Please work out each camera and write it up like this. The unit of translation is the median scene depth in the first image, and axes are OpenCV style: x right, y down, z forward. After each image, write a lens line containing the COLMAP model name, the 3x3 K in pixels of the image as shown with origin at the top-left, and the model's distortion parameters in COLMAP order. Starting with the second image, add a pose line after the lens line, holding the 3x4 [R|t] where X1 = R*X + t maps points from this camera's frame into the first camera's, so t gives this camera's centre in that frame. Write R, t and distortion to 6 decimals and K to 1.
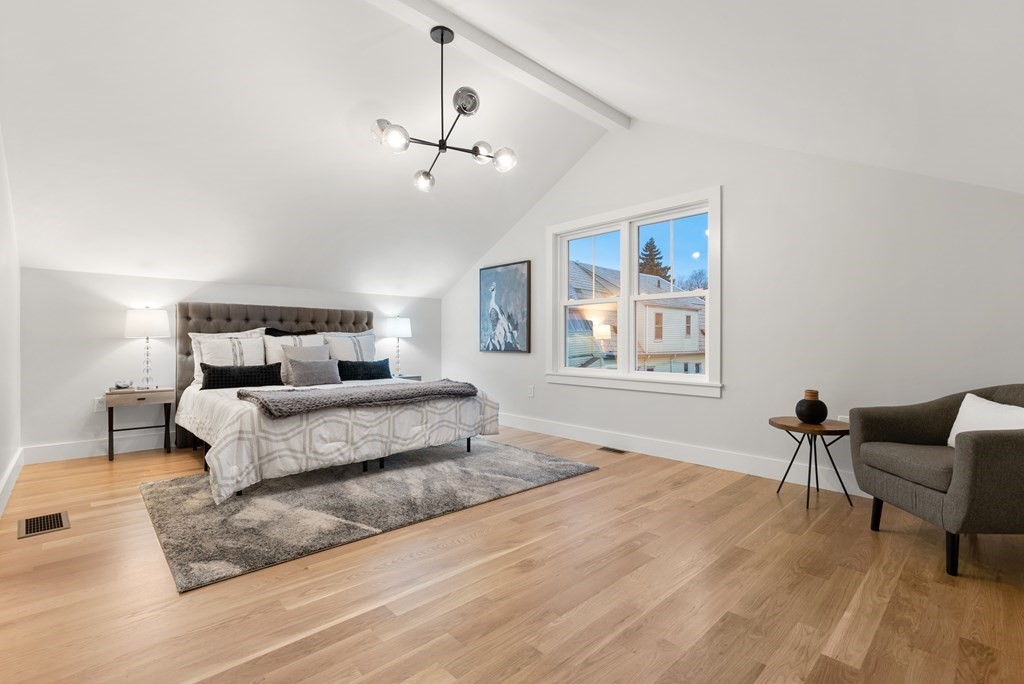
lens RADIAL K [[469.3, 0, 512.0], [0, 469.3, 342.0], [0, 0, 1]] dist [-0.014629, 0.000053]
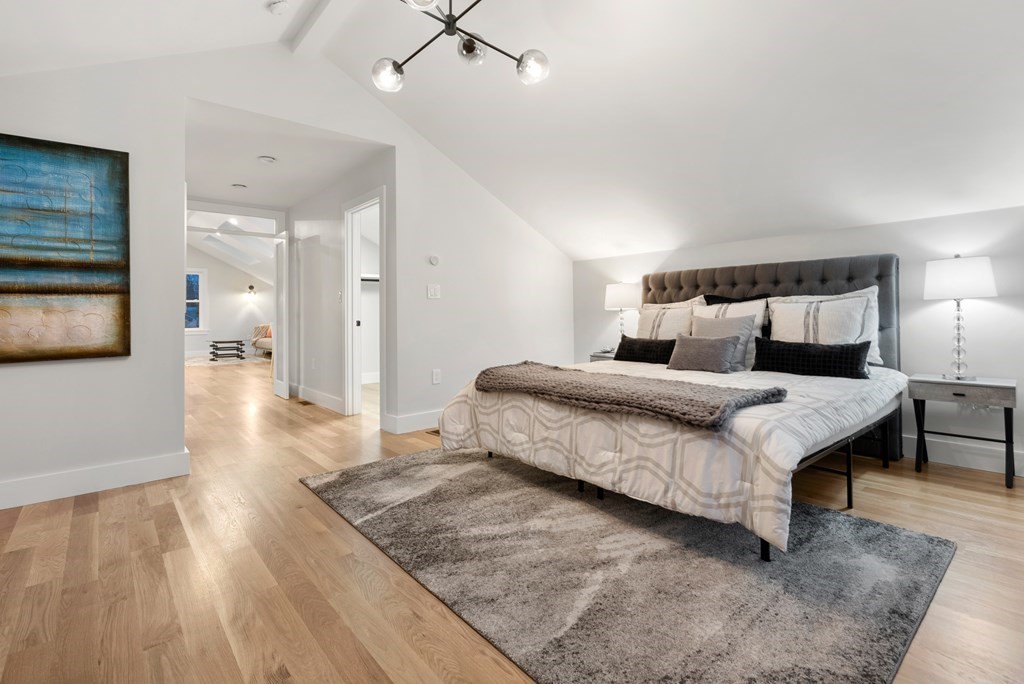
lens RADIAL K [[476.7, 0, 512.6], [0, 476.7, 307.8], [0, 0, 1]] dist [0.001335, 0.000230]
pose [[-0.047803, -0.014381, -0.998753, 0.445191], [0.013965, 0.999789, -0.015064, 0.000267], [0.998759, -0.014667, -0.047592, 0.946779]]
